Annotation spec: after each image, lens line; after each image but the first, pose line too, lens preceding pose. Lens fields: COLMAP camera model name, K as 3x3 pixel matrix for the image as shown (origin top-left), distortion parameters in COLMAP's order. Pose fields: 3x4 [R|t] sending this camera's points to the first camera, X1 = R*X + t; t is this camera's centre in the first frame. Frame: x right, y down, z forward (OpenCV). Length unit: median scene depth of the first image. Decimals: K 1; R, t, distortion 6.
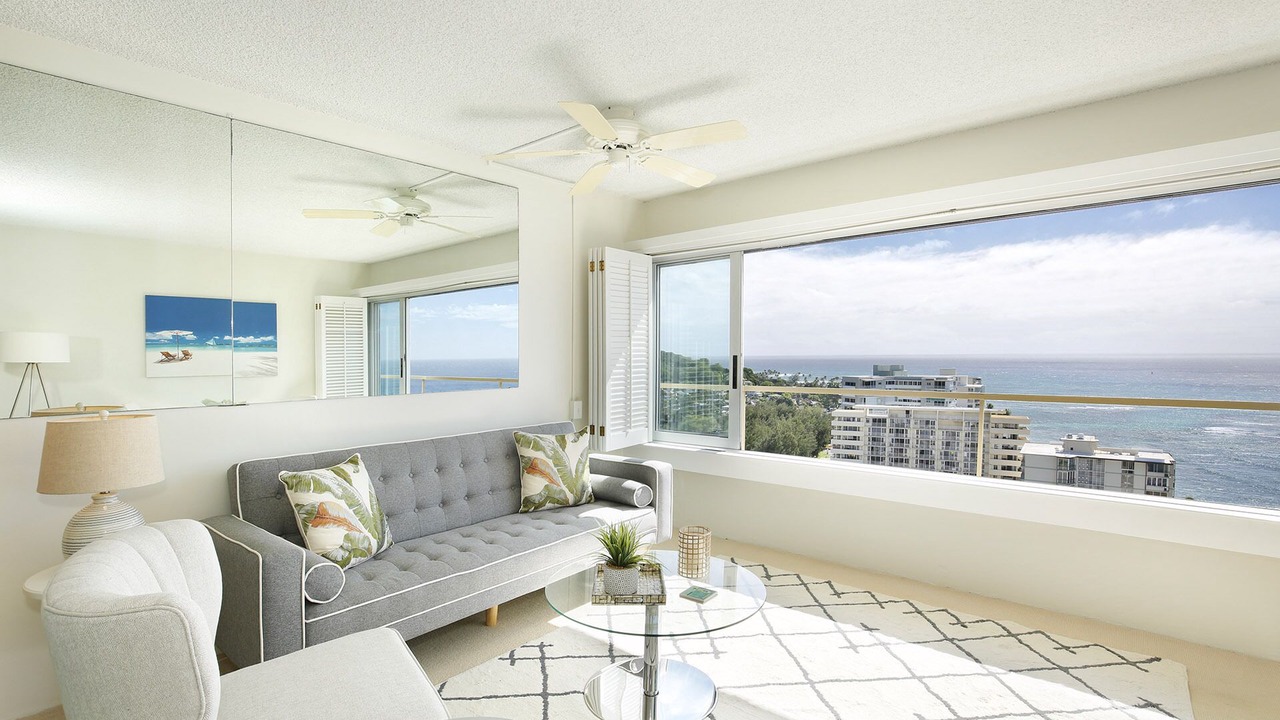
lens RADIAL K [[629.3, 0, 641.0], [0, 629.3, 358.5], [0, 0, 1]] dist [-0.013504, 0.000004]
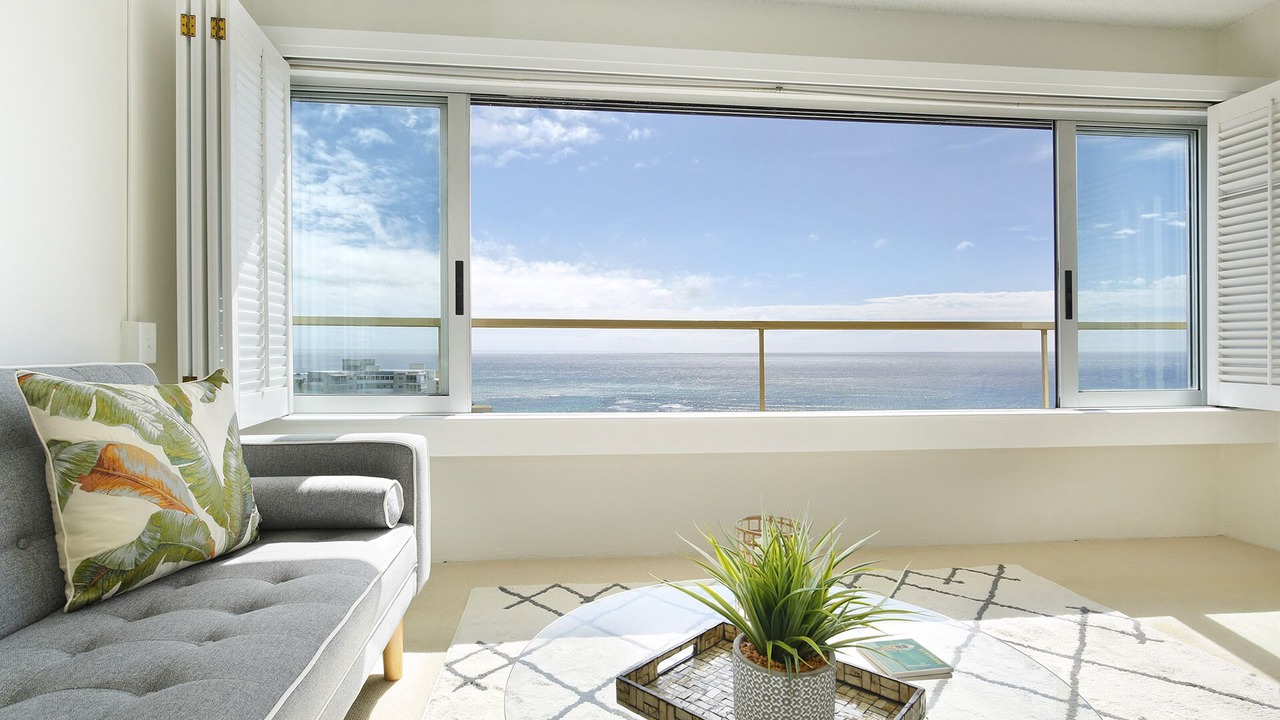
lens RADIAL K [[629.3, 0, 637.7], [0, 629.3, 363.2], [0, 0, 1]] dist [-0.013504, 0.000004]
pose [[0.670927, 0.000341, 0.741524, -0.192818], [-0.004283, 0.999985, 0.003416, 0.093400], [-0.741511, -0.005468, 0.670918, 0.462788]]
